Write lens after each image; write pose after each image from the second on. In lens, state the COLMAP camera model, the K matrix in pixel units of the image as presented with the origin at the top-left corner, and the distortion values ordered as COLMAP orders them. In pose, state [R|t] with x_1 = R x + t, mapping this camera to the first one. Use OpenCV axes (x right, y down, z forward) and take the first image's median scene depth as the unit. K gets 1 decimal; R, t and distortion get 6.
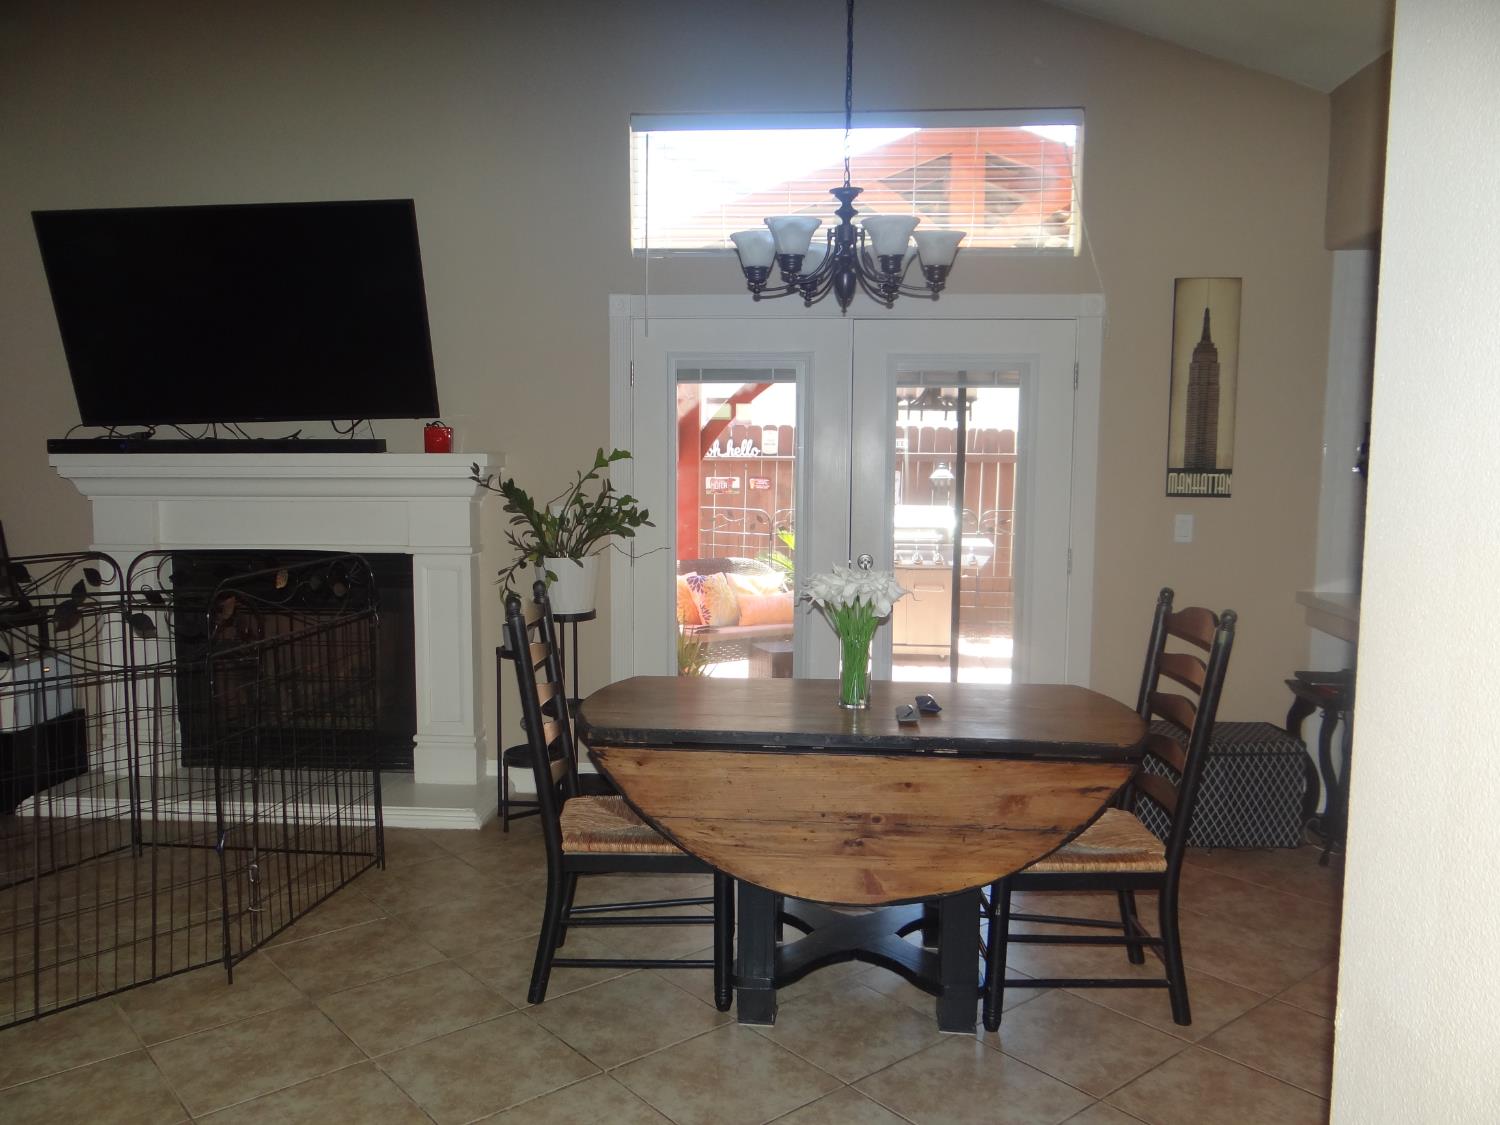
lens RADIAL K [[1184.1, 0, 743.0], [0, 1184.1, 557.3], [0, 0, 1]] dist [-0.004633, 0.007575]
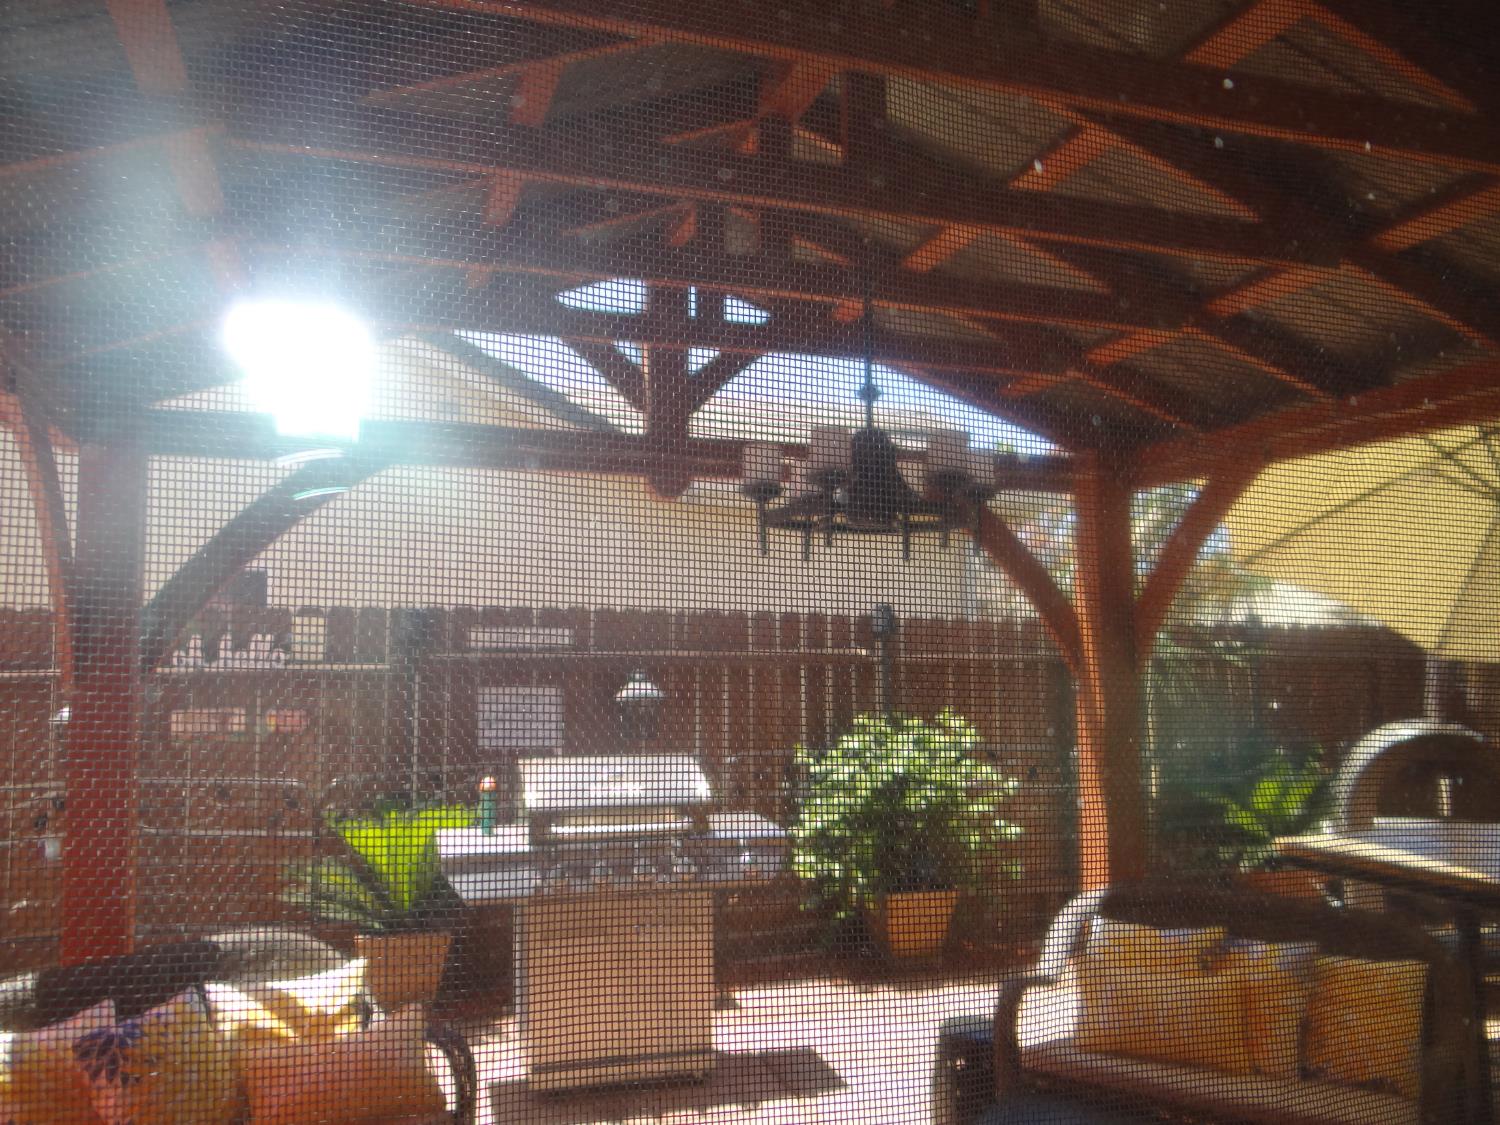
lens RADIAL K [[1184.1, 0, 743.0], [0, 1184.1, 557.3], [0, 0, 1]] dist [-0.004633, 0.007575]
pose [[0.922696, 0.009953, 0.385400, -0.002380], [0.053443, 0.986713, -0.153431, -0.043811], [-0.381806, 0.162167, 0.909904, 0.462683]]
